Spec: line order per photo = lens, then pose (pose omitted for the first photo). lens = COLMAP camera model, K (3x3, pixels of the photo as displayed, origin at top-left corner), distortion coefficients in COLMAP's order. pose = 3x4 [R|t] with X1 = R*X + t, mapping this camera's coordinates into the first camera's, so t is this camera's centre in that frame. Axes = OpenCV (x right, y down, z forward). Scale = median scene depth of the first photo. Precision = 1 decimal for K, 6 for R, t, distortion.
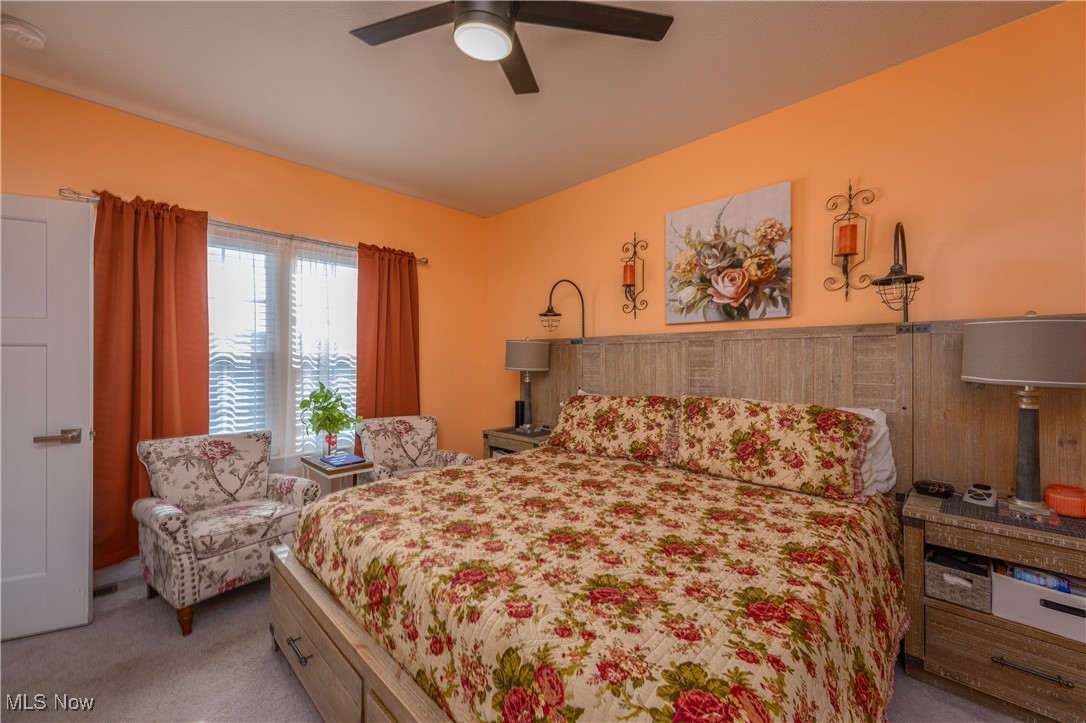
lens RADIAL K [[429.3, 0, 536.0], [0, 429.3, 360.2], [0, 0, 1]] dist [0.002939, -0.000111]
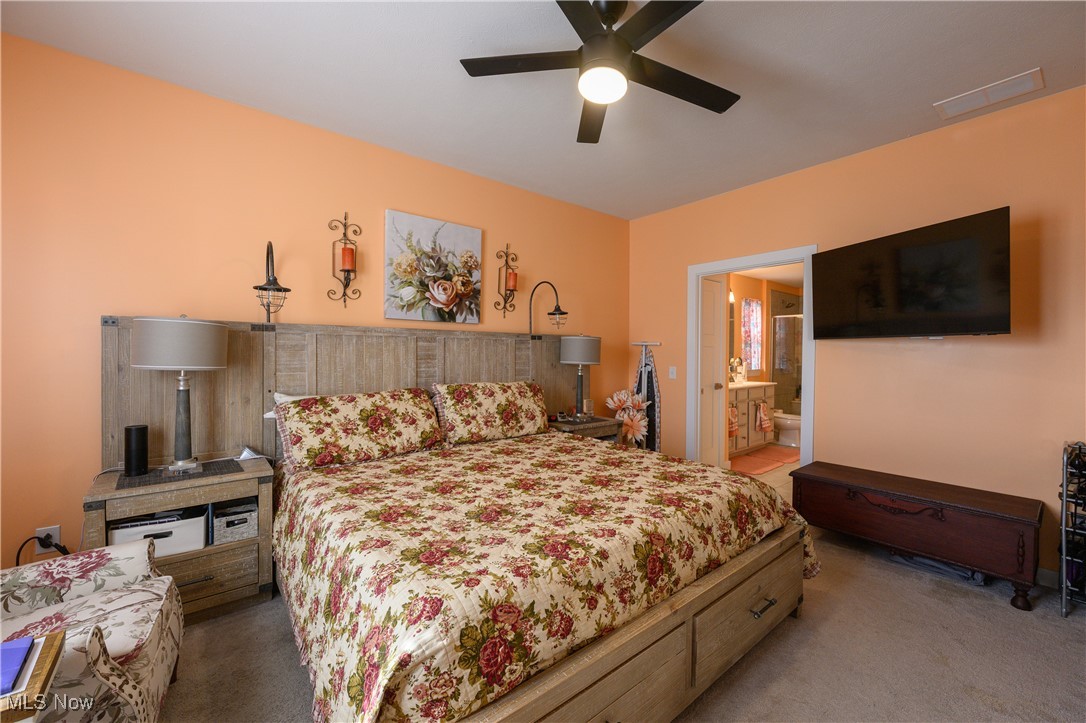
lens RADIAL K [[429.3, 0, 535.1], [0, 429.3, 357.8], [0, 0, 1]] dist [0.002939, -0.000111]
pose [[0.111768, 0.000033, 0.993734, -0.750307], [0.002723, 0.999996, -0.000339, 0.011893], [-0.993731, 0.002744, 0.111768, 0.605099]]
